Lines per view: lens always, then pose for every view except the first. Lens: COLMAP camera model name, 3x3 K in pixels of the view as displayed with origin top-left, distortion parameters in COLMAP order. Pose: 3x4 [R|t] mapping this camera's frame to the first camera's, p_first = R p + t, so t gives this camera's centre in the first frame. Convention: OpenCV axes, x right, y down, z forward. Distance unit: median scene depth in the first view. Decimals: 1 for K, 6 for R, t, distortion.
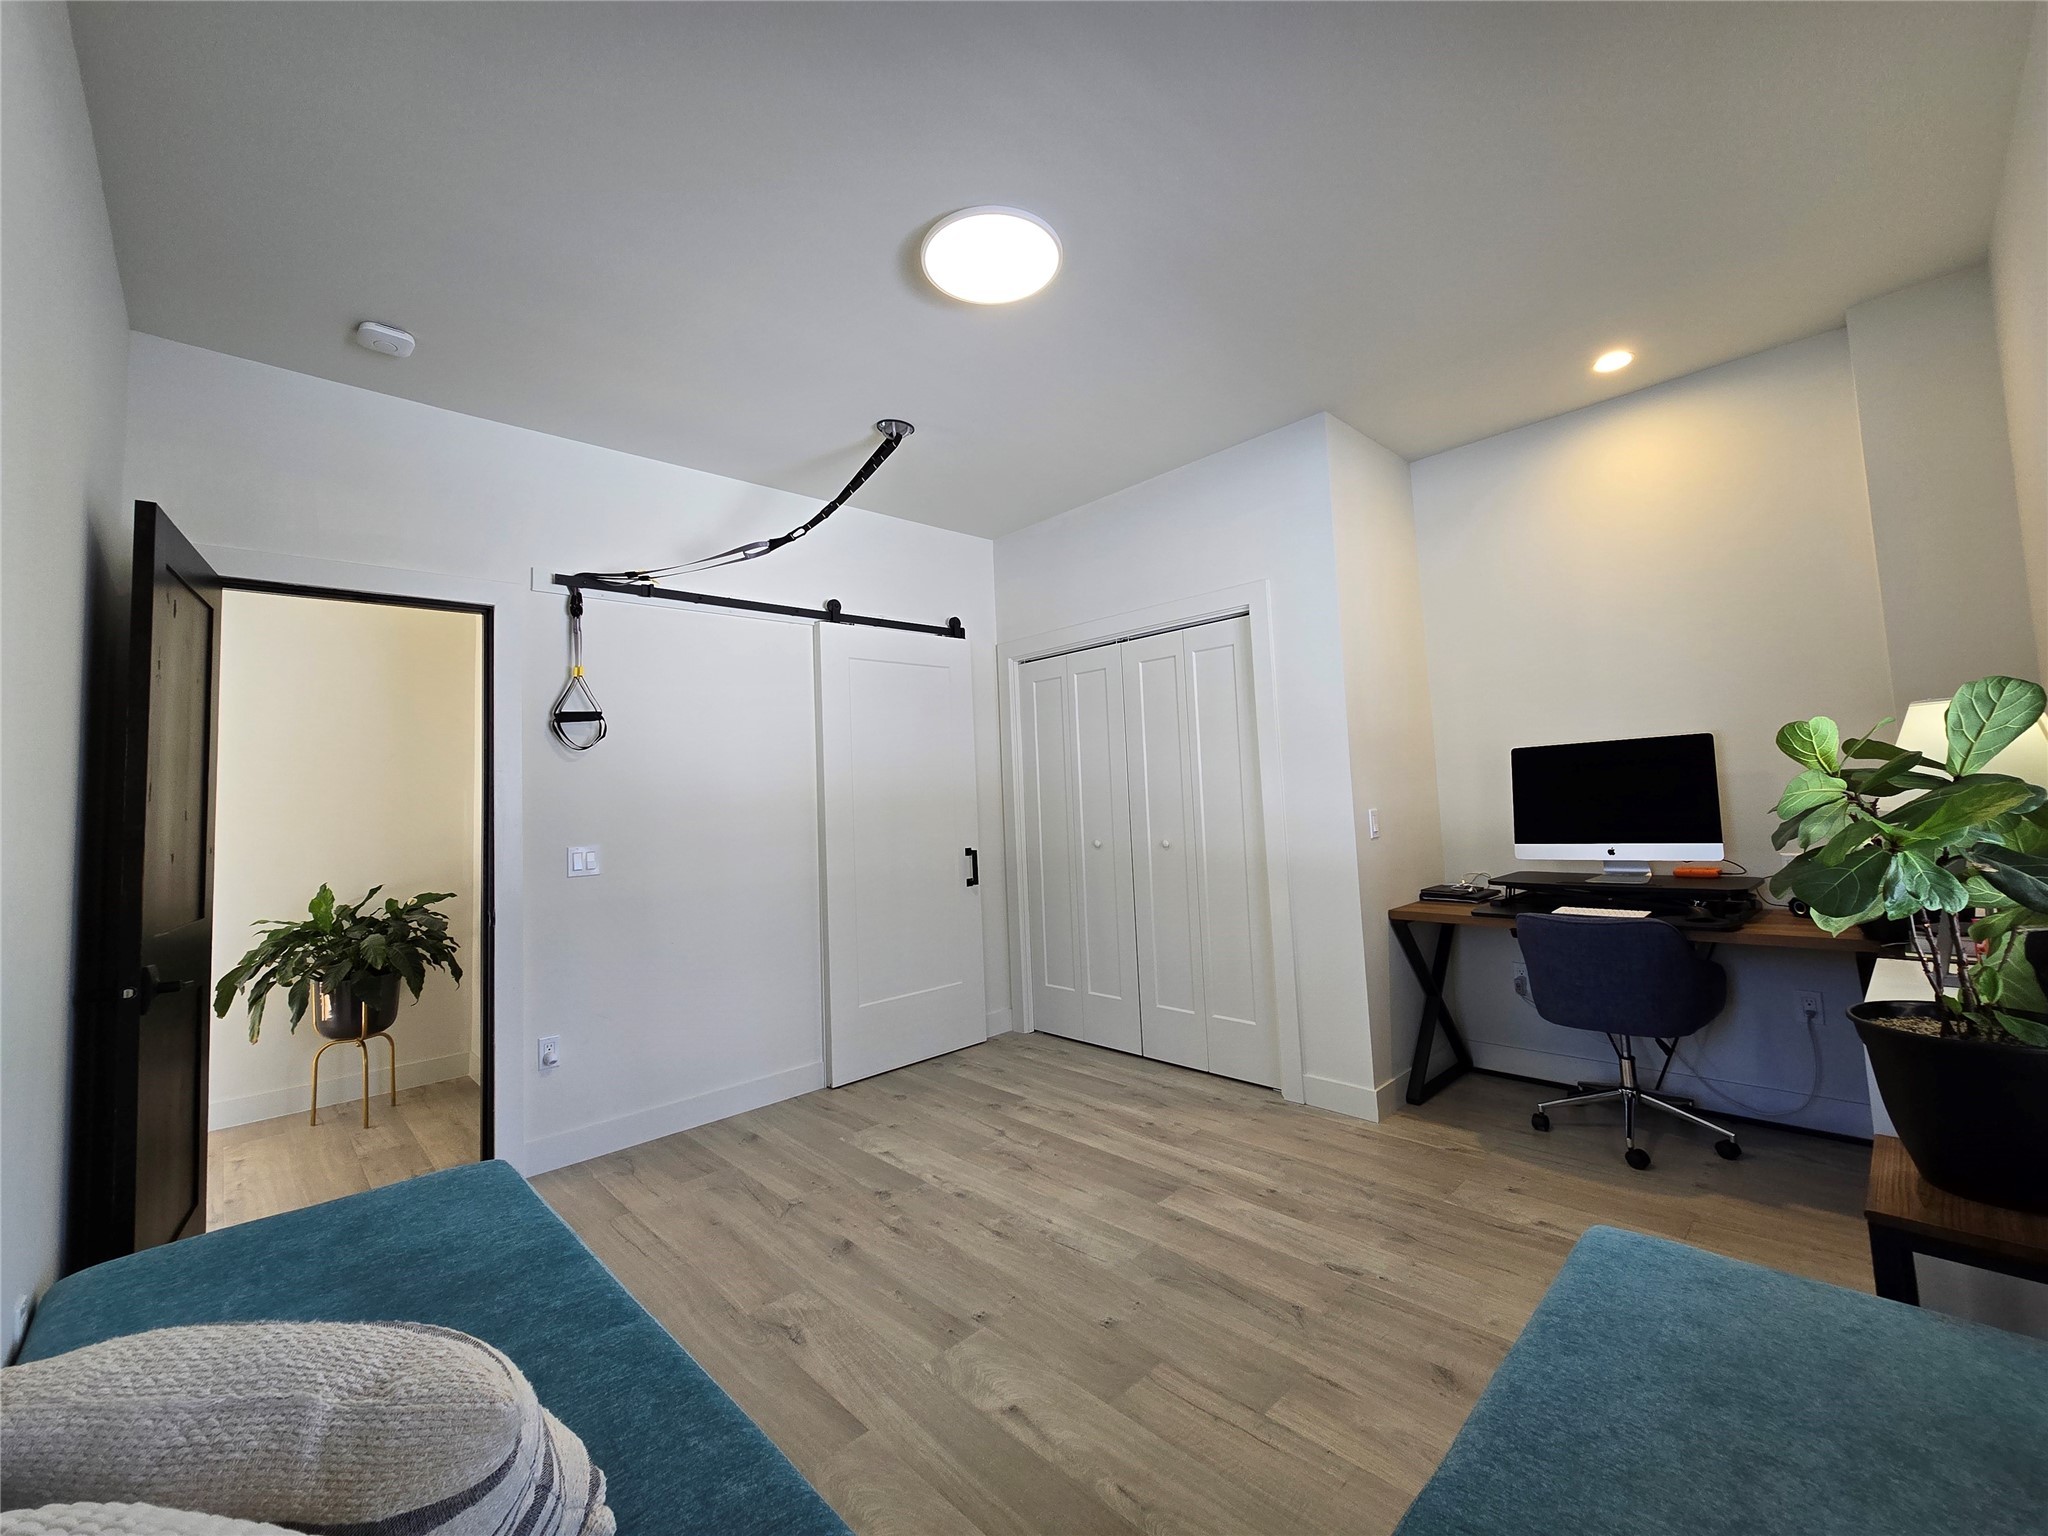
lens RADIAL K [[838.0, 0, 1026.3], [0, 838.0, 742.0], [0, 0, 1]] dist [-0.013916, -0.000167]
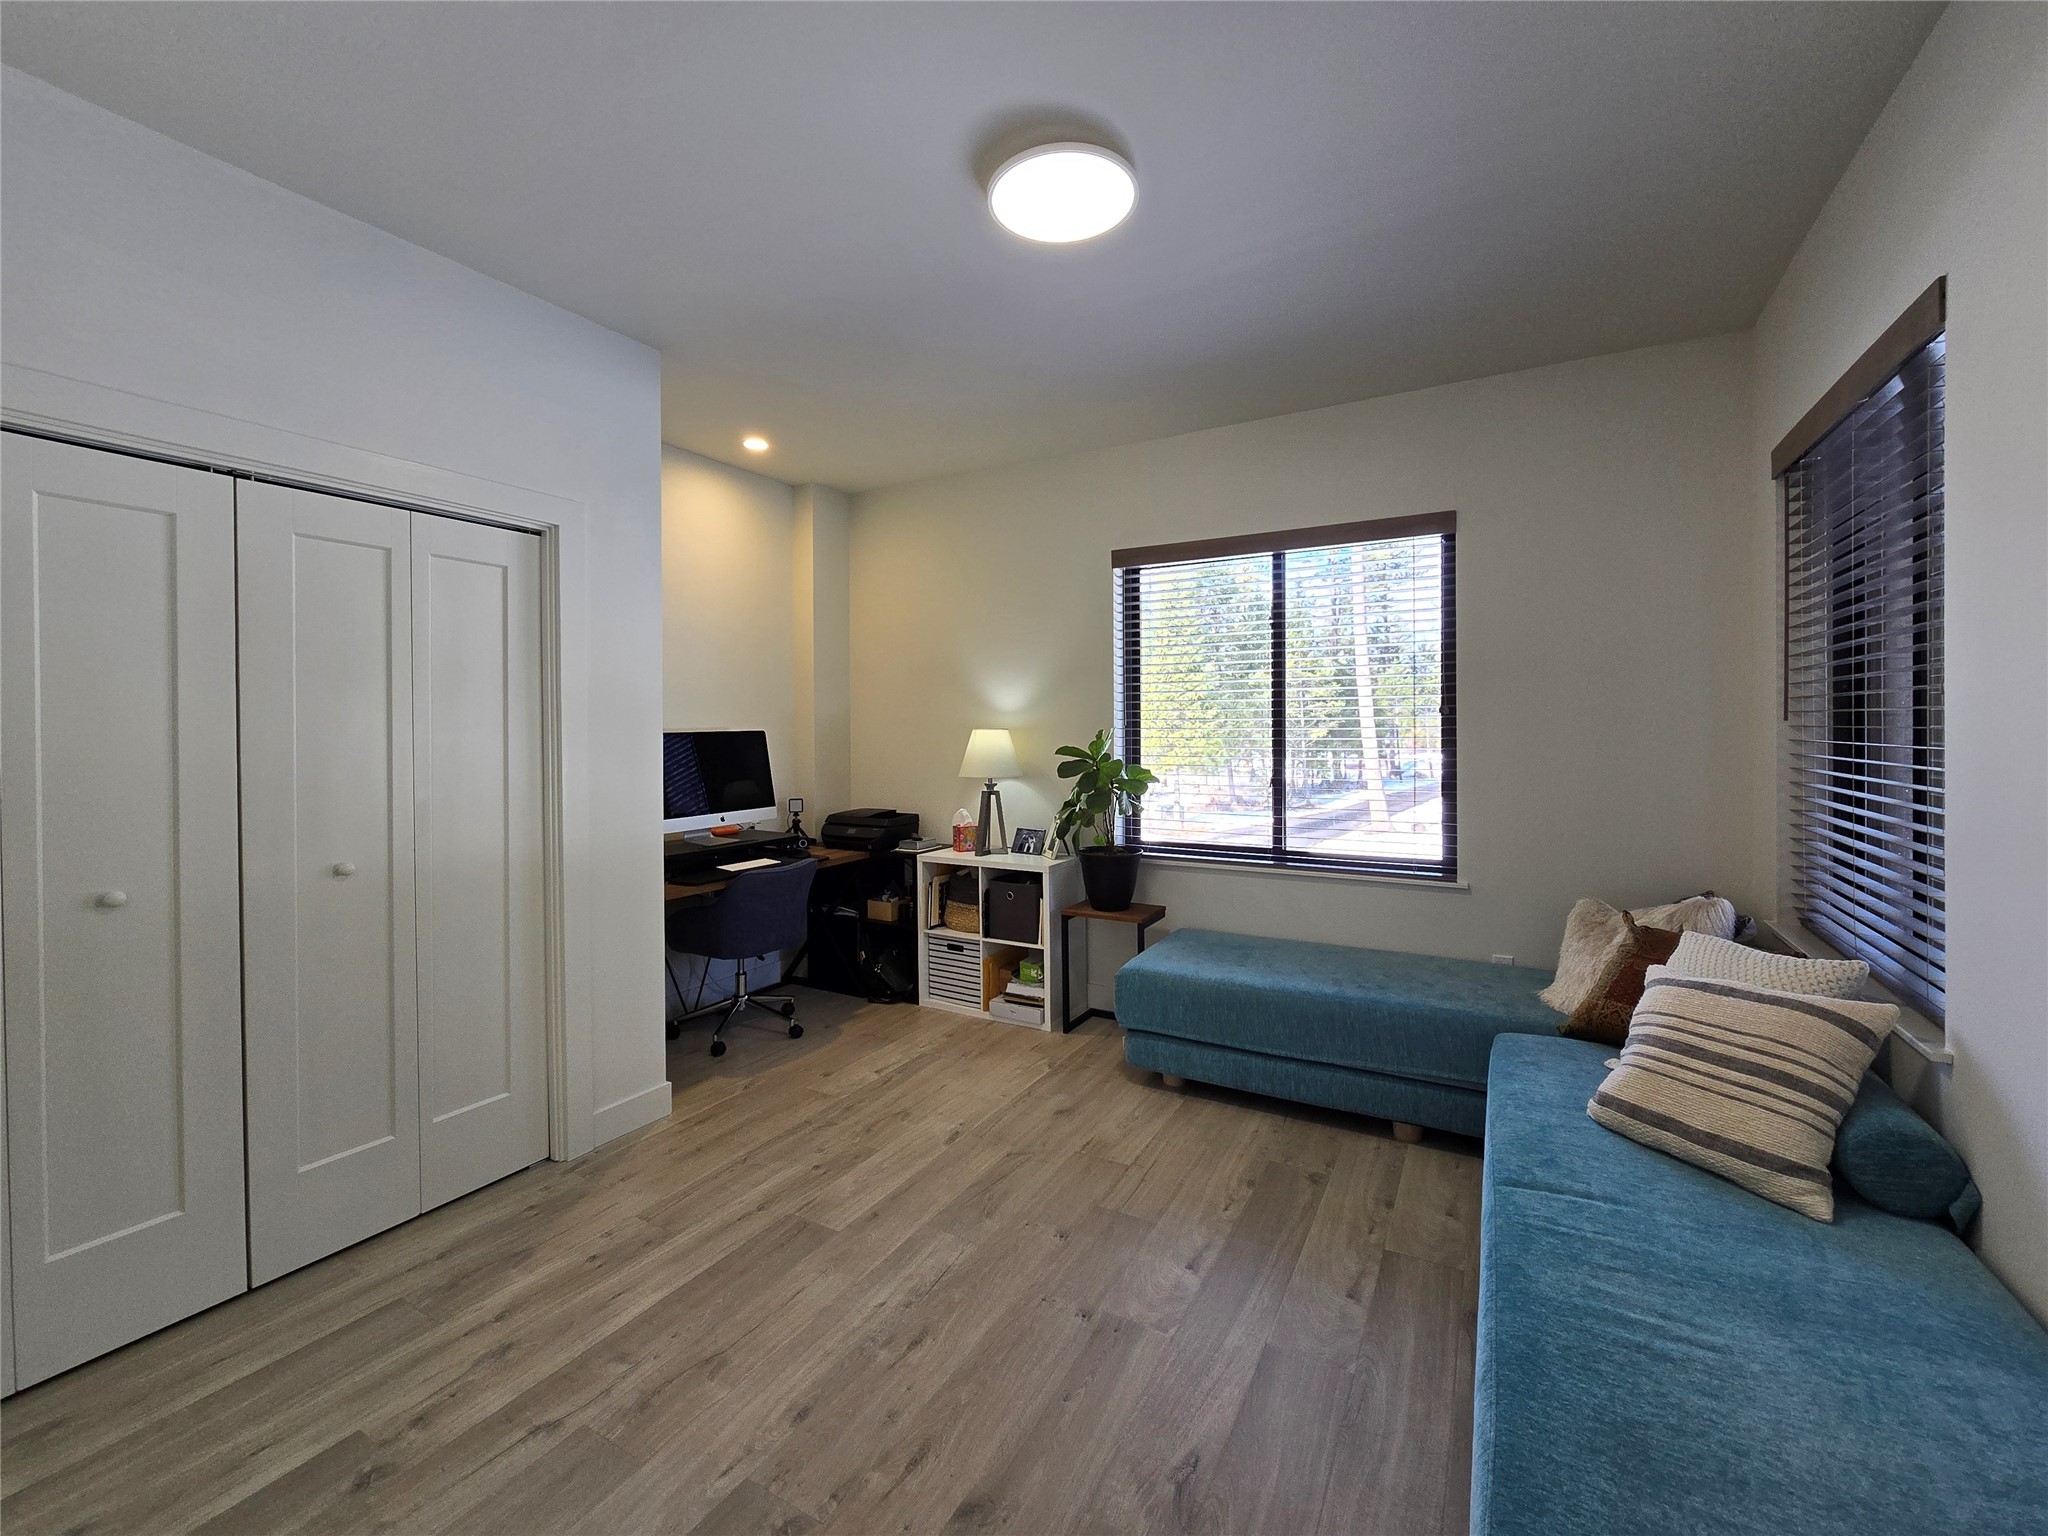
lens RADIAL K [[838.0, 0, 1026.3], [0, 838.0, 742.0], [0, 0, 1]] dist [-0.013916, -0.000167]
pose [[-0.281920, 0.027524, 0.959043, -0.719432], [-0.041573, 0.998299, -0.040872, 0.051009], [-0.958537, -0.051392, -0.280296, 1.005278]]
